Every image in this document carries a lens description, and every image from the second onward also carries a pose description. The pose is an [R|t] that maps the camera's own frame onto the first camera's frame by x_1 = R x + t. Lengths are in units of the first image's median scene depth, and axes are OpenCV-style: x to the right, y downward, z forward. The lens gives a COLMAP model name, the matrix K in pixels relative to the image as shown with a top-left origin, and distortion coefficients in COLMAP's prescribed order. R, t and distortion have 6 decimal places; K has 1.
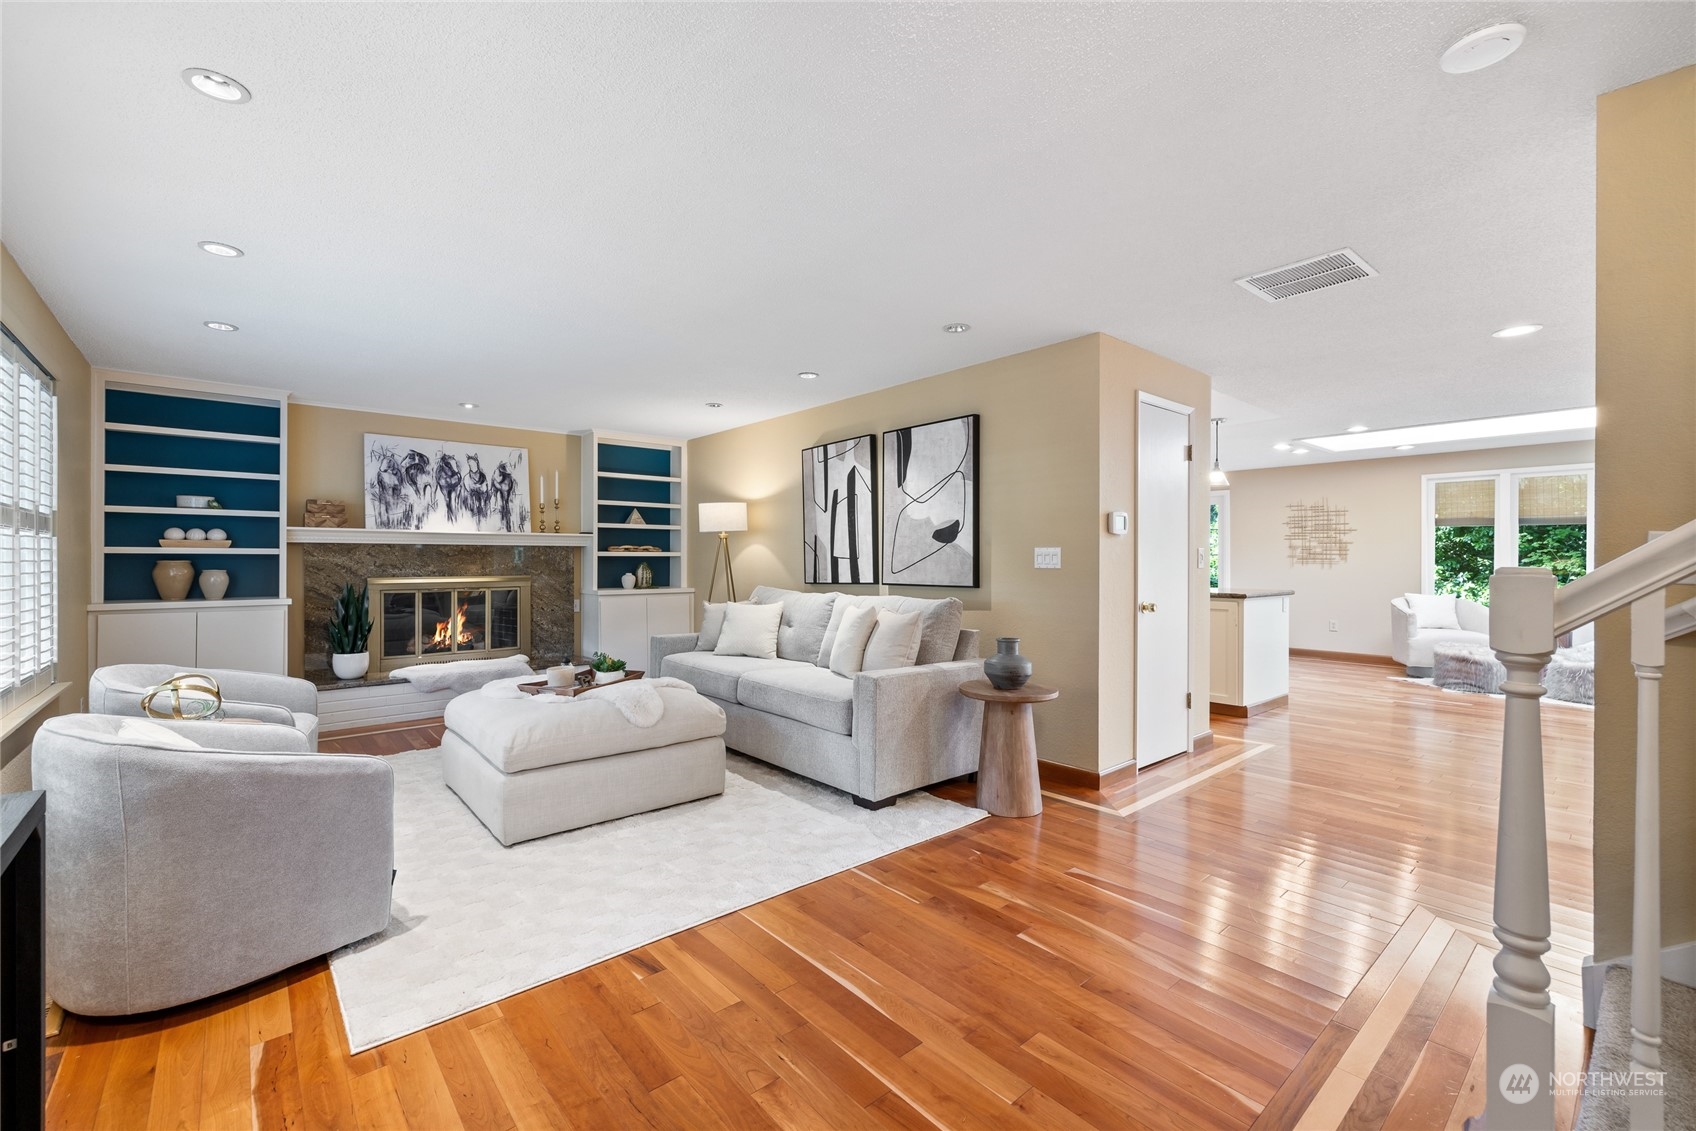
lens RADIAL K [[711.8, 0, 832.4], [0, 711.8, 557.4], [0, 0, 1]] dist [0.000693, -0.000081]
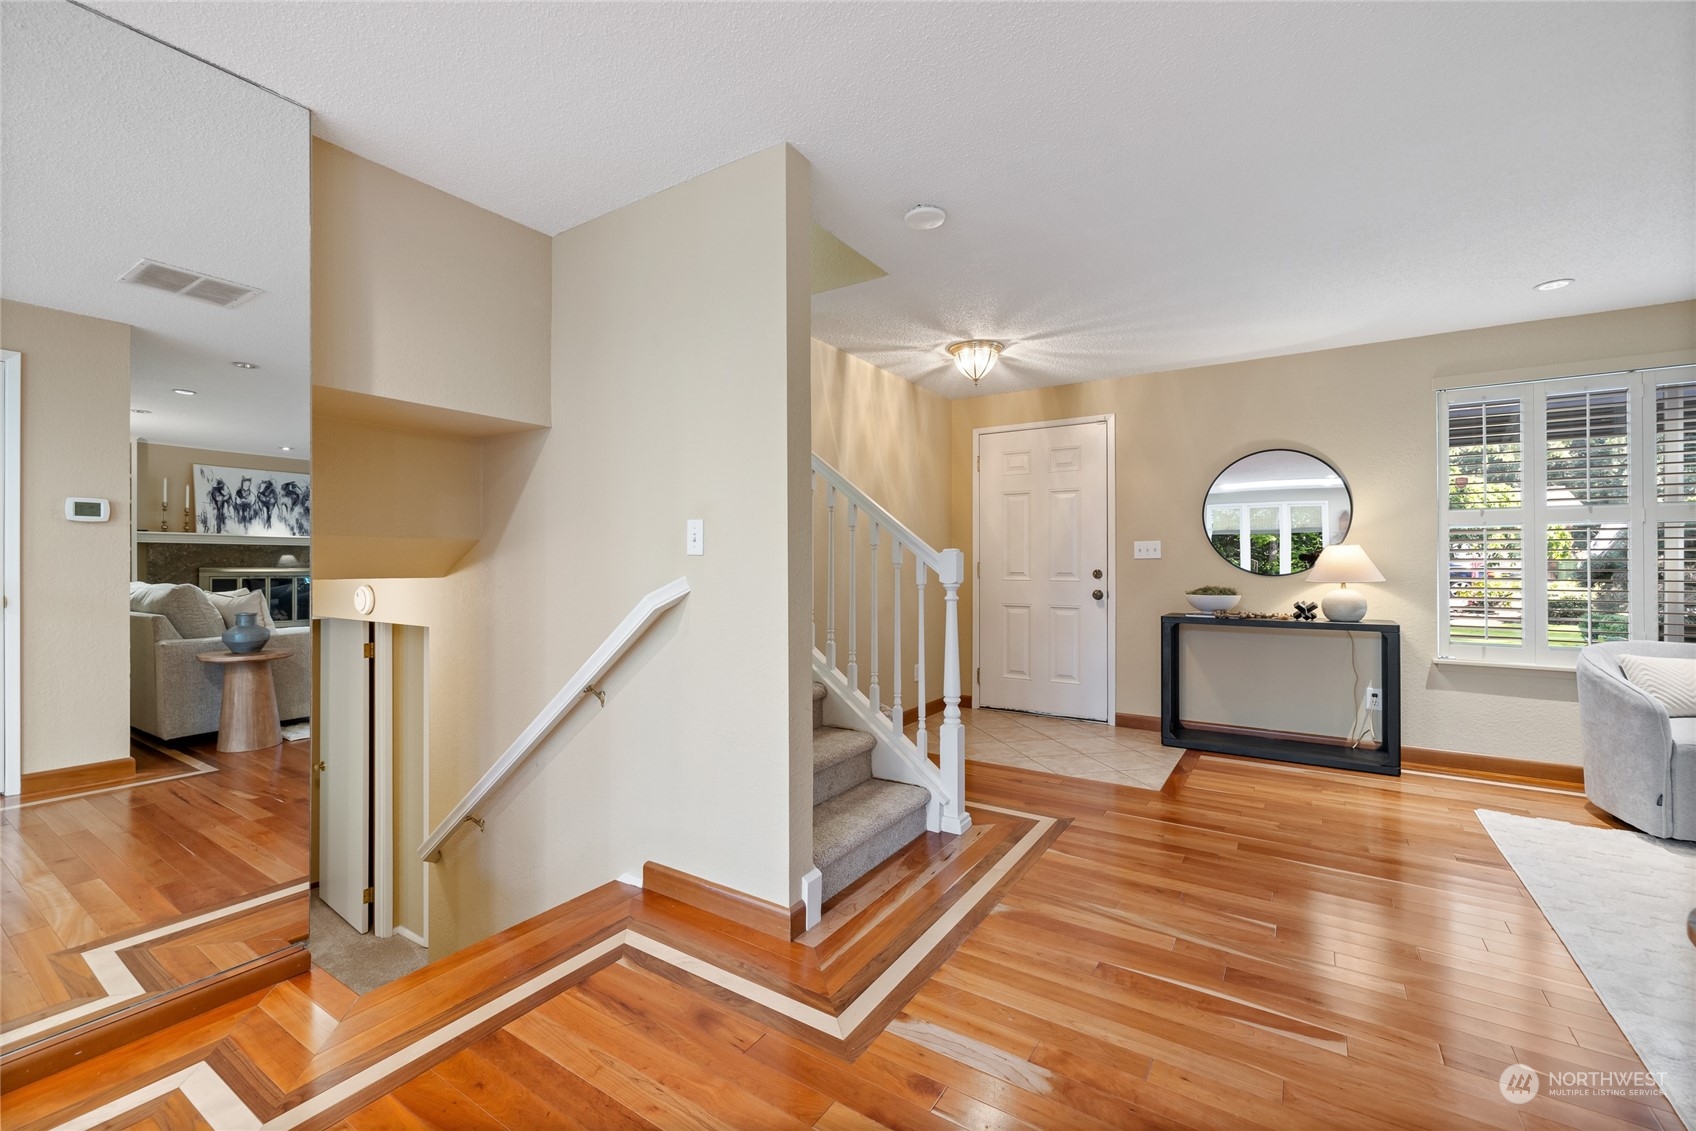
lens RADIAL K [[711.8, 0, 844.5], [0, 711.8, 557.5], [0, 0, 1]] dist [0.000693, -0.000081]
pose [[-0.955918, 0.001800, -0.293629, 0.415419], [0.004824, 0.999943, -0.009575, 0.011500], [0.293595, -0.010569, -0.955872, 0.658717]]
